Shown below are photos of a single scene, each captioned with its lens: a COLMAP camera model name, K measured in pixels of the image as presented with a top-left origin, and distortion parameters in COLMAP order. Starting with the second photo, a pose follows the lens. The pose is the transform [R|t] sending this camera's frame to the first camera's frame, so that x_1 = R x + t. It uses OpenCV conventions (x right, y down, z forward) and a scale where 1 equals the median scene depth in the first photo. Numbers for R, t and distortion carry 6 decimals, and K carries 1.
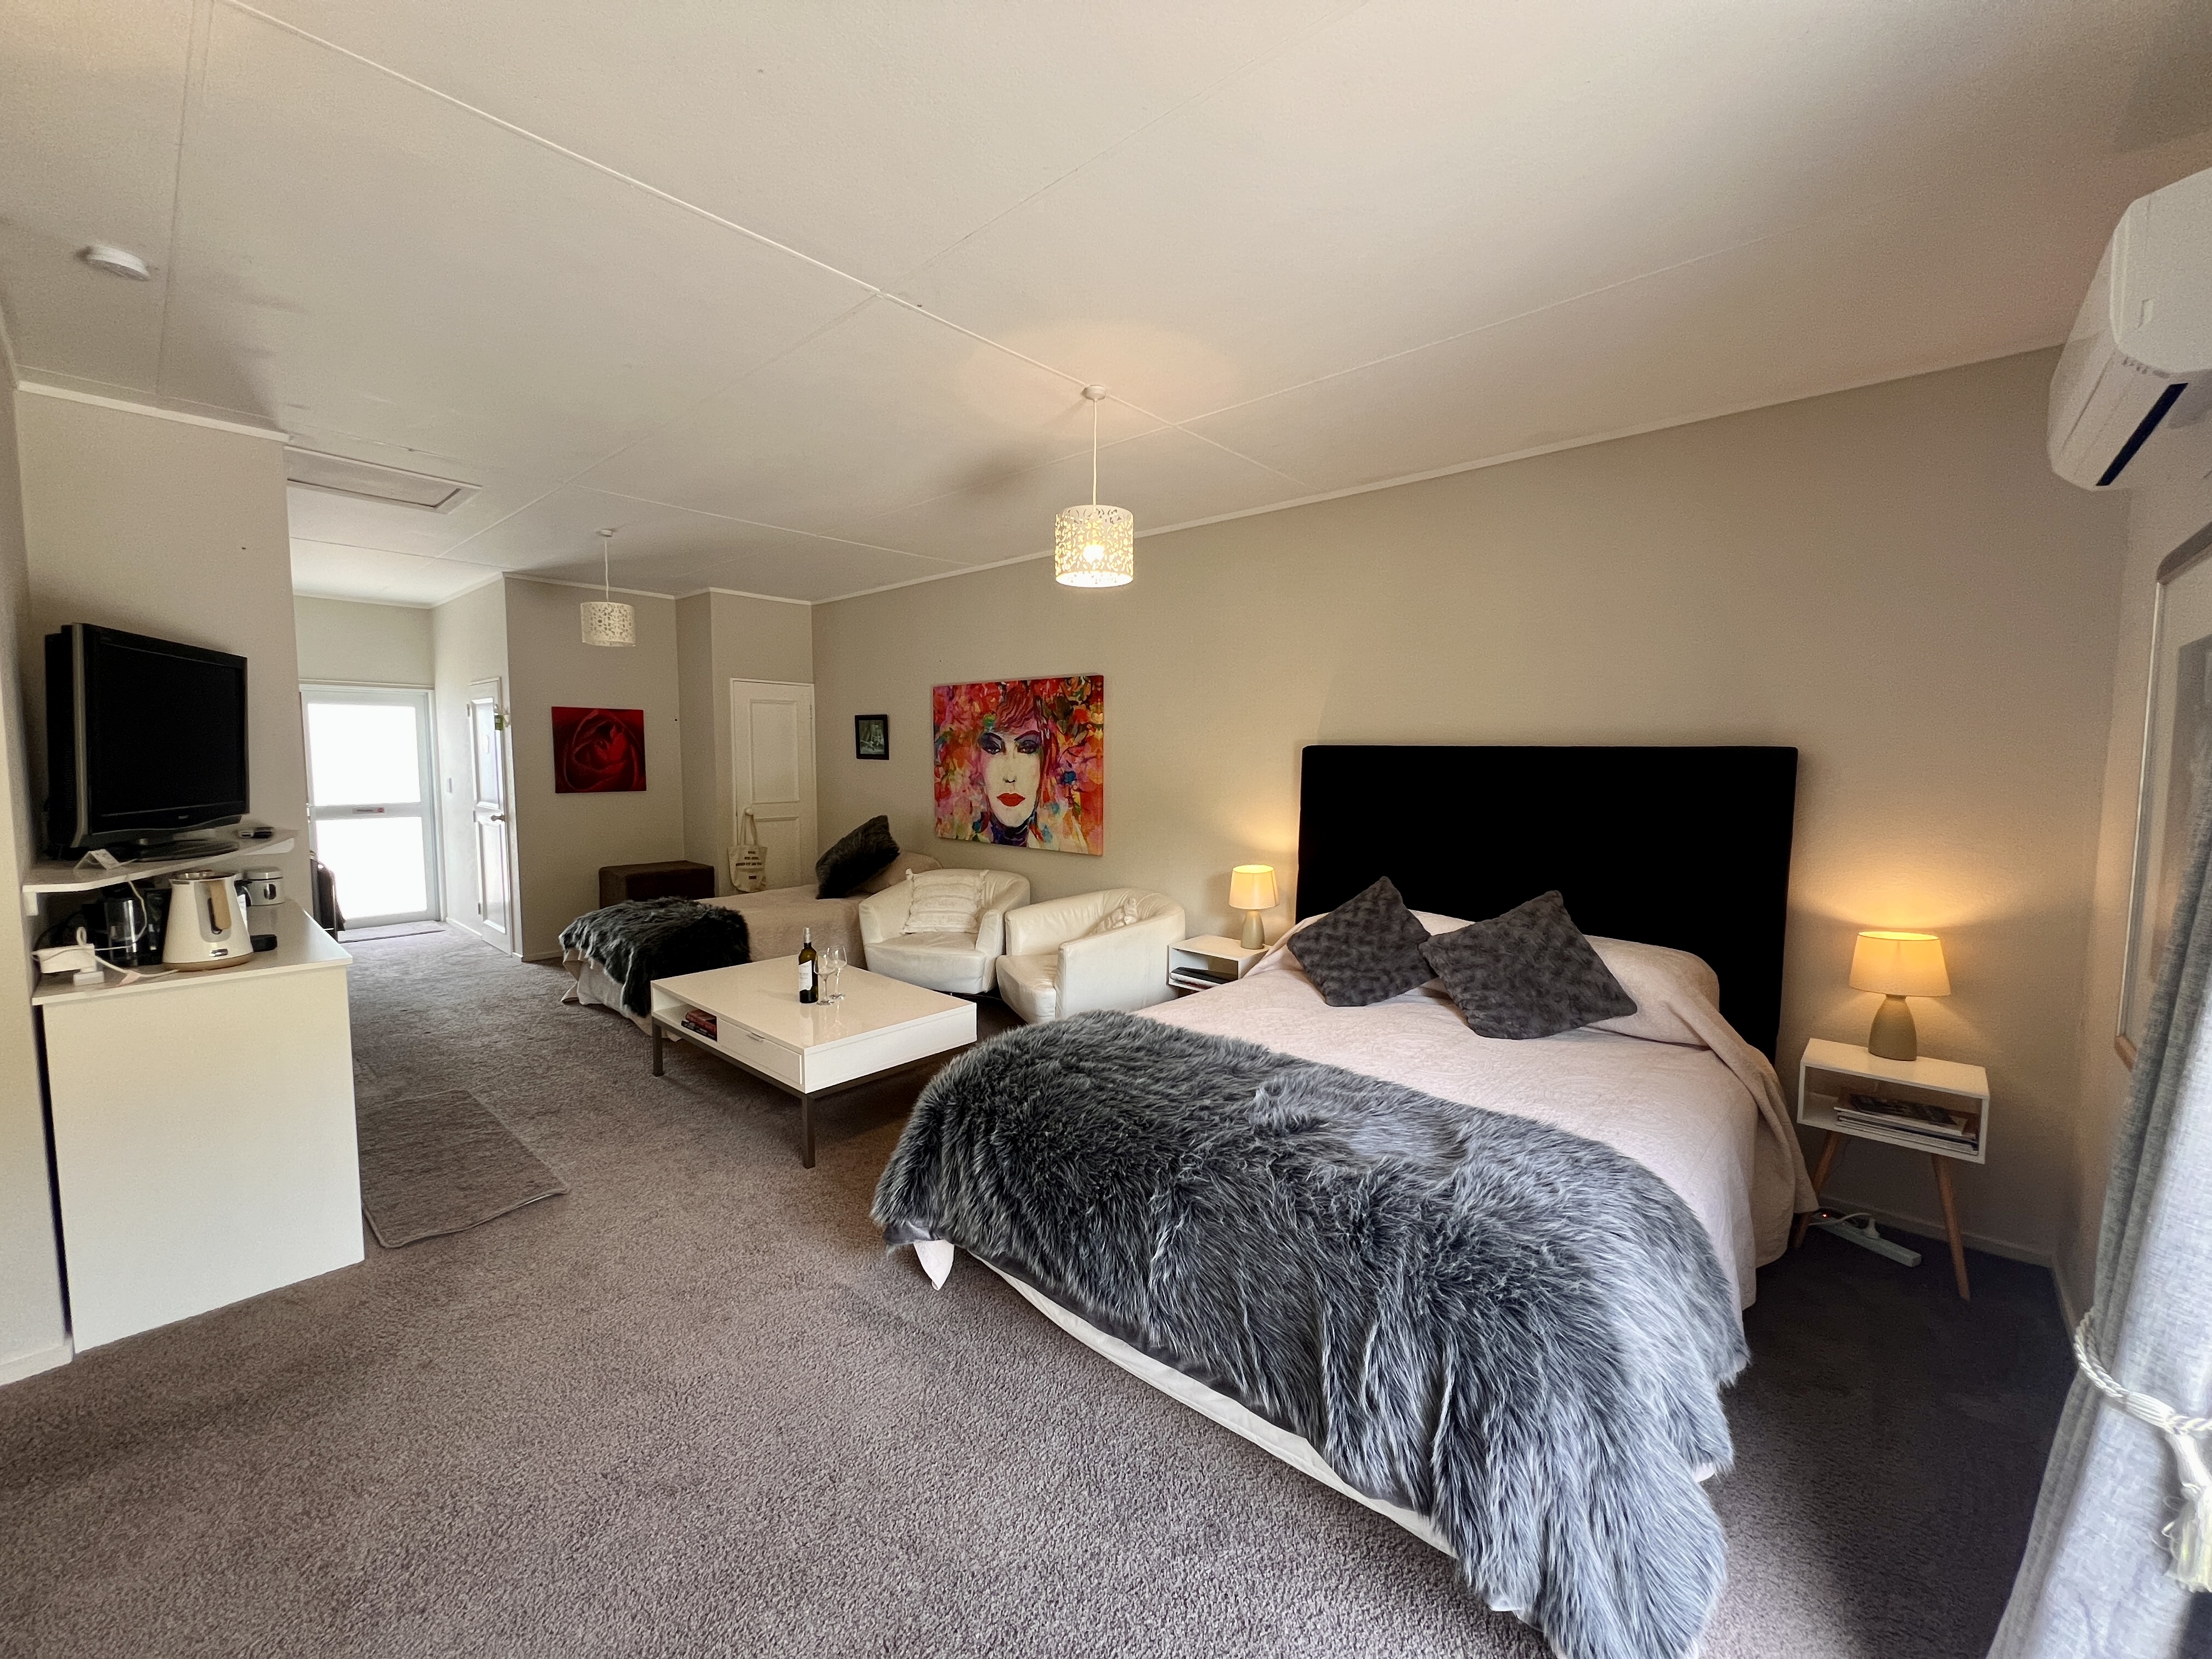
lens RADIAL K [[897.0, 0, 1103.8], [0, 897.0, 825.7], [0, 0, 1]] dist [-0.002352, 0.001313]
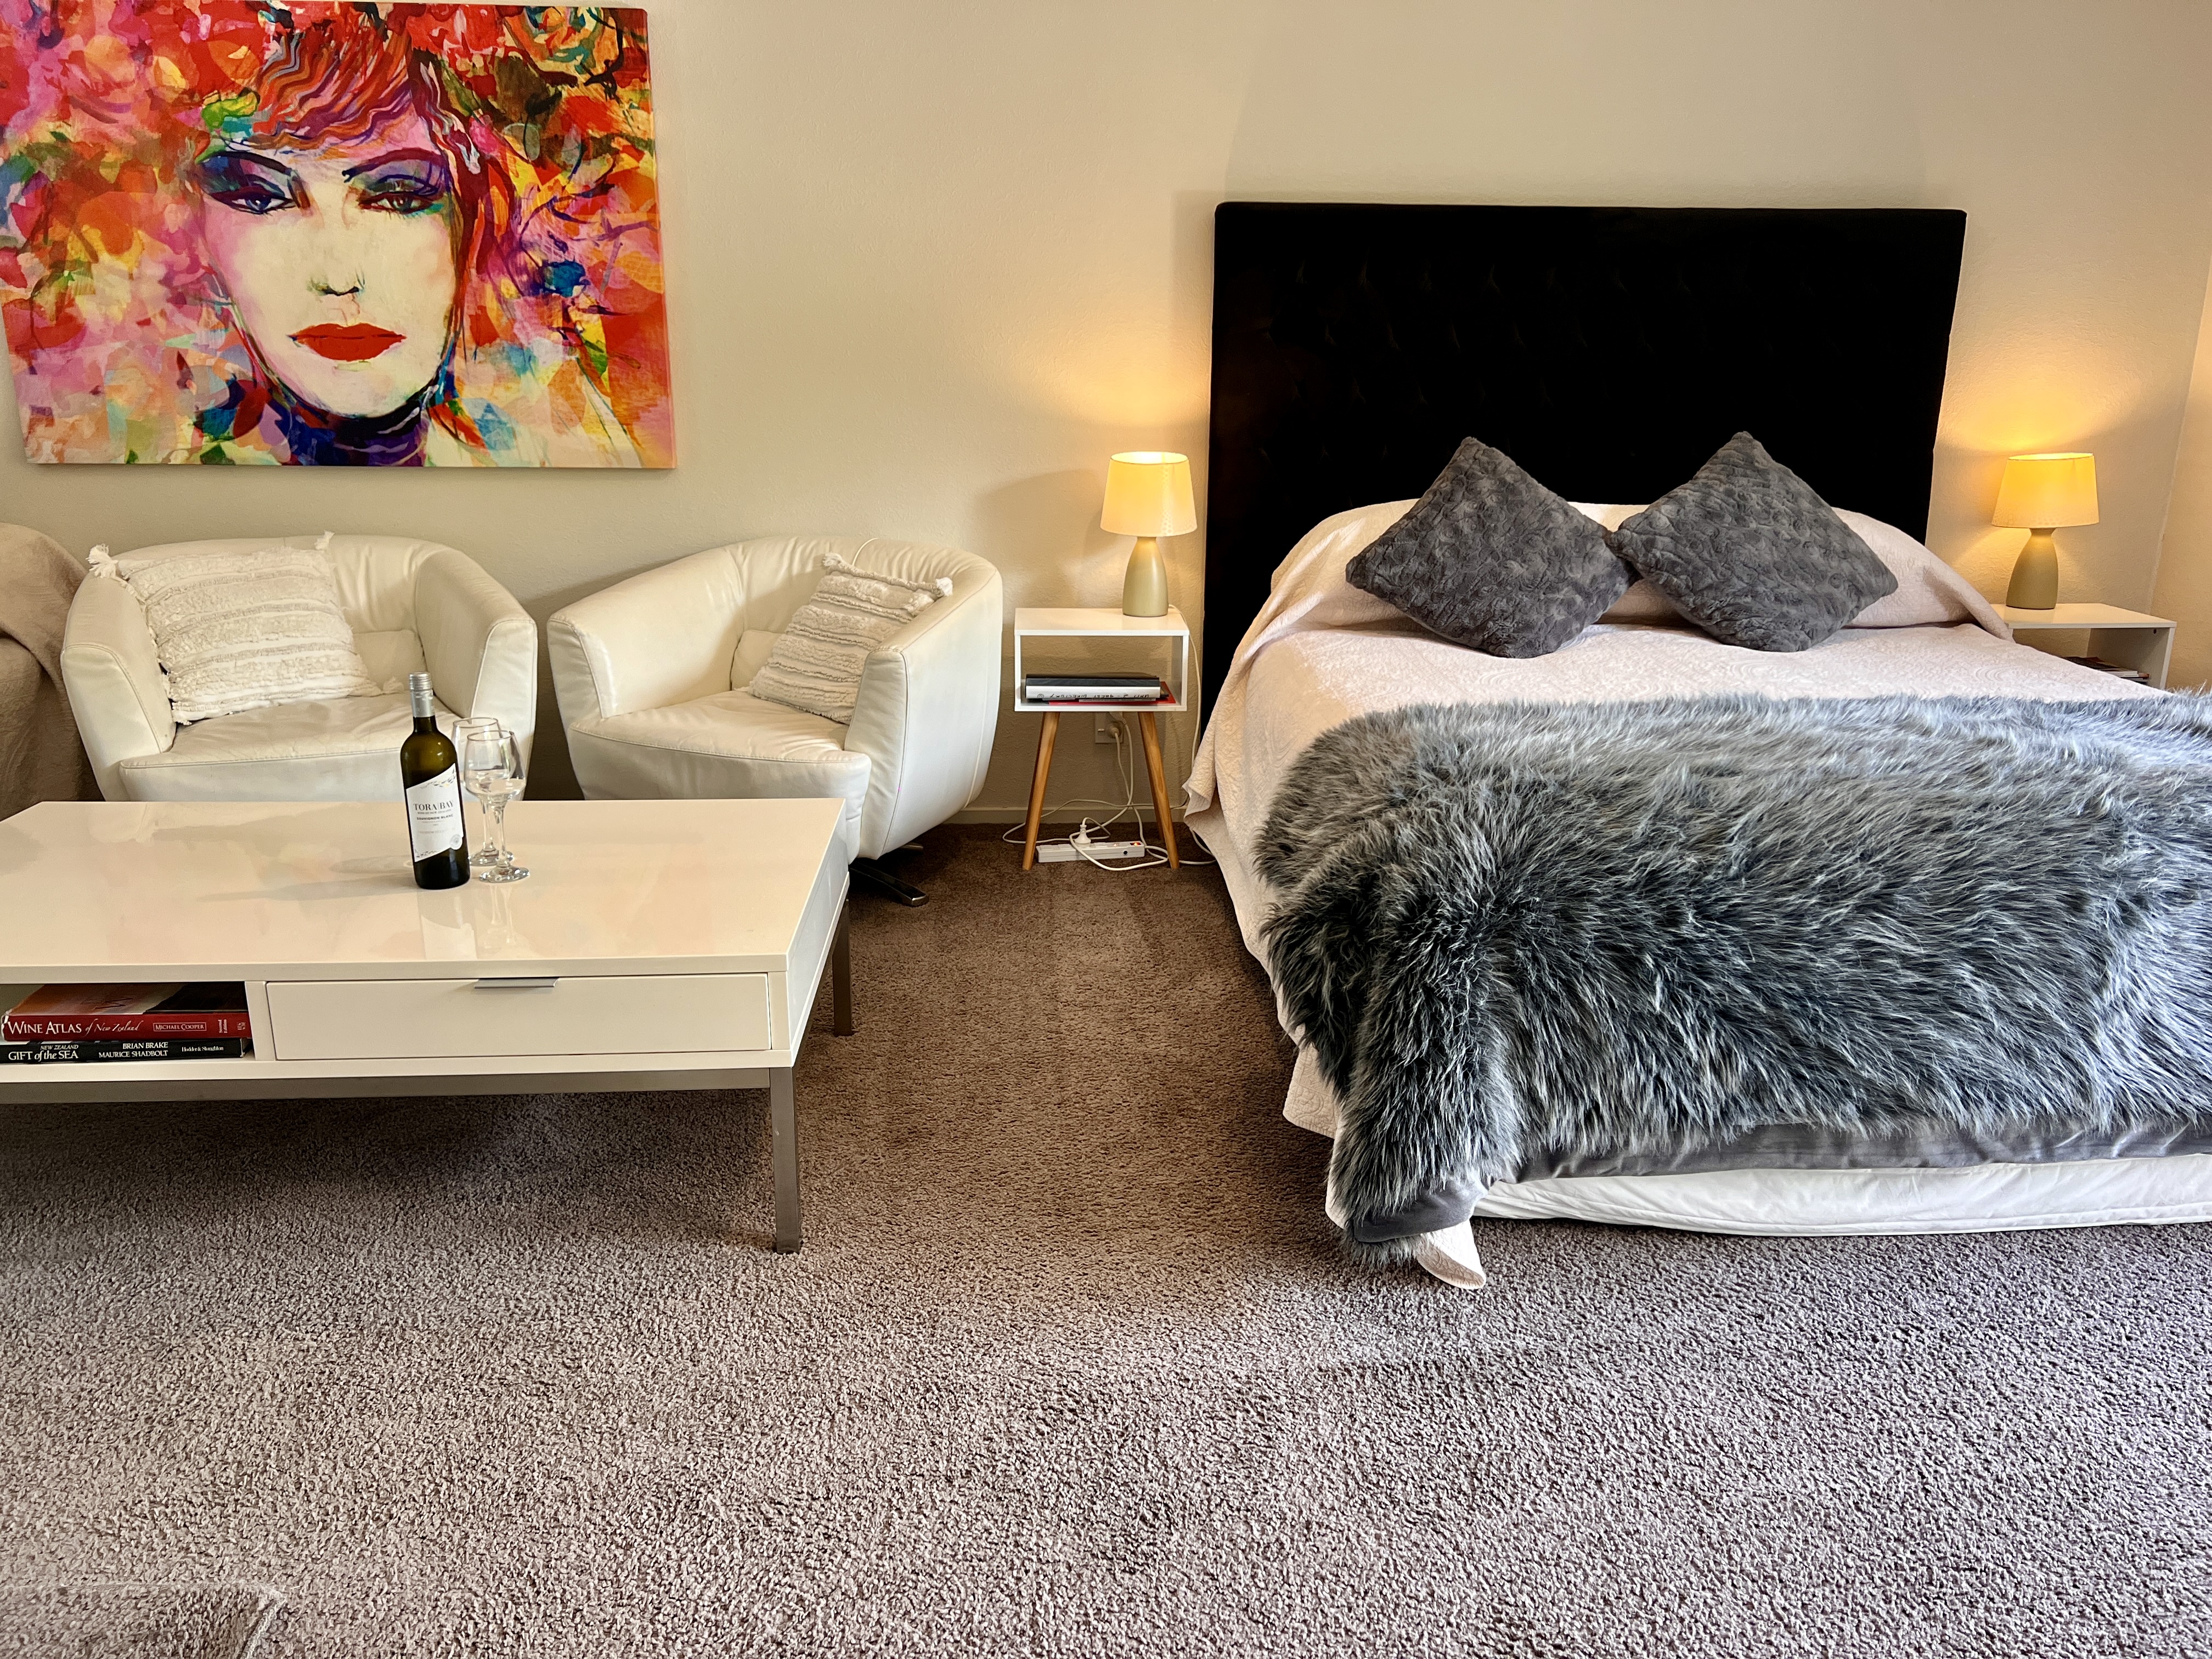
lens RADIAL K [[1670.1, 0, 1113.6], [0, 1670.1, 847.8], [0, 0, 1]] dist [0.022911, -0.014161]
pose [[0.704363, -0.207617, 0.678799, -0.423020], [0.056412, 0.969618, 0.238031, 0.029227], [-0.707595, -0.129368, 0.694675, 0.257670]]
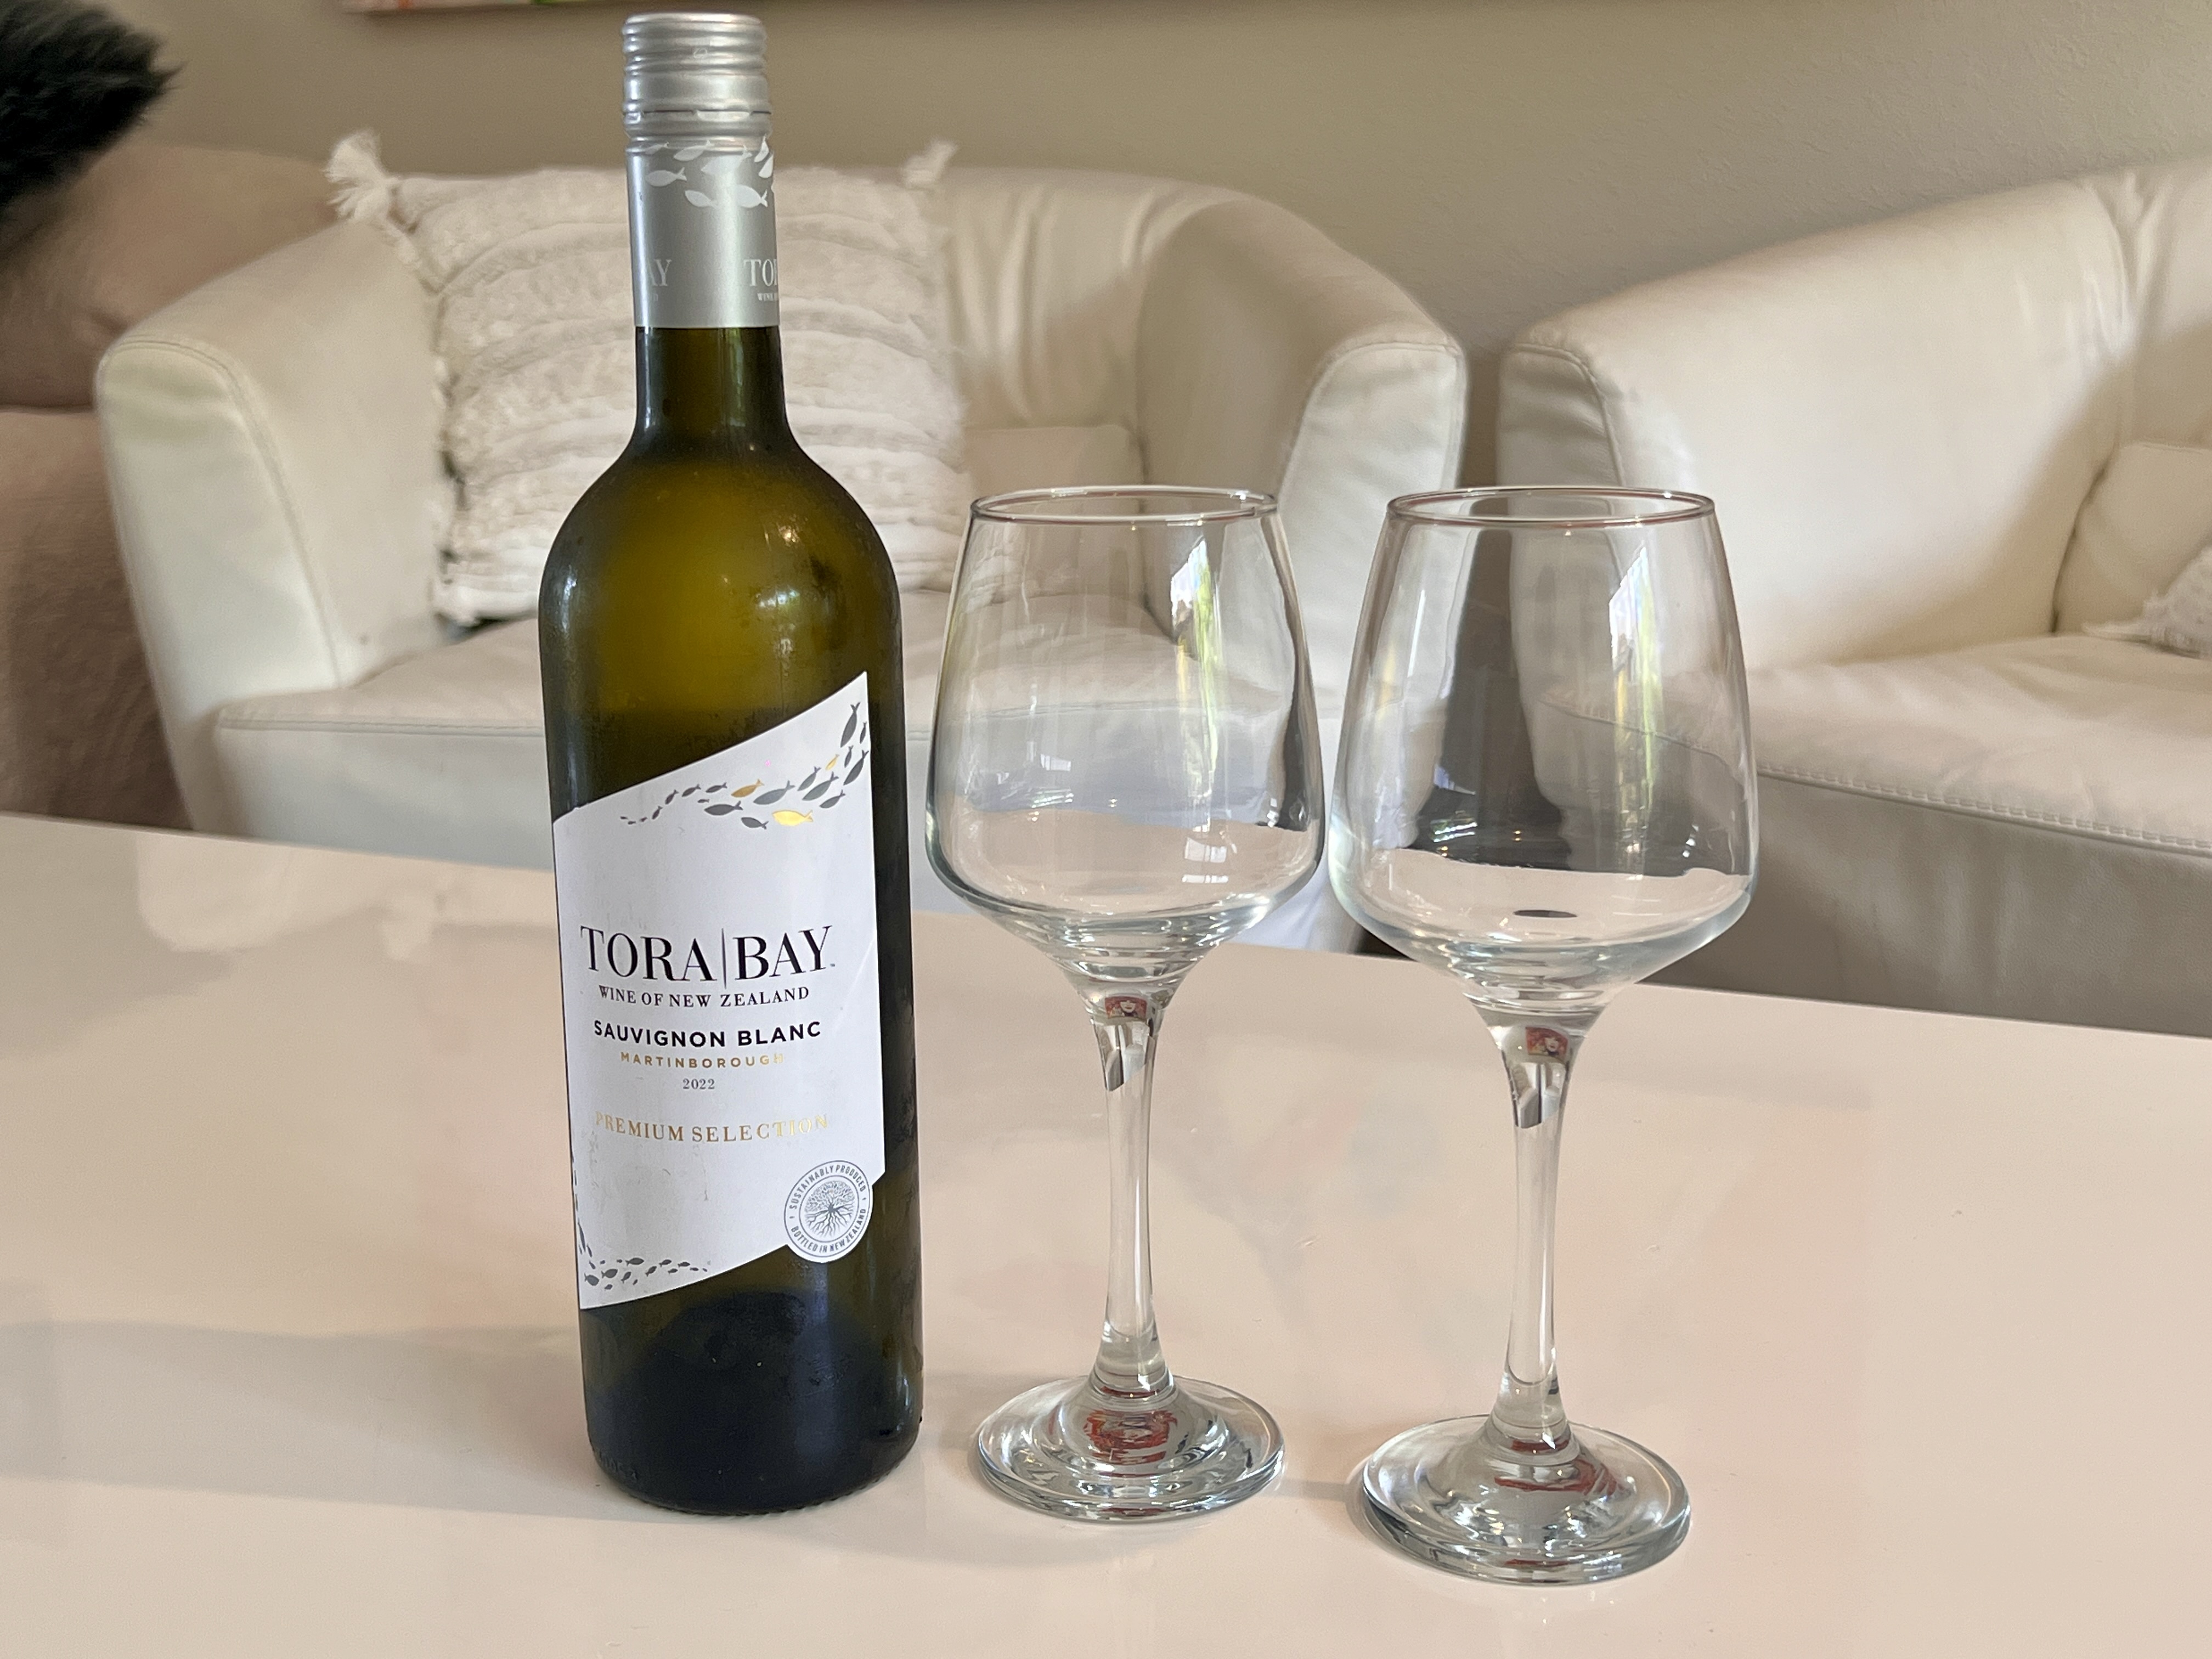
lens RADIAL K [[2717.5, 0, 1107.3], [0, 2717.5, 833.7], [0, 0, 1]] dist [0.023808, 0.000000]
pose [[0.944944, -0.086801, 0.315508, -0.256257], [0.042790, 0.988675, 0.143846, 0.098432], [-0.324421, -0.122426, 0.937957, 0.609338]]
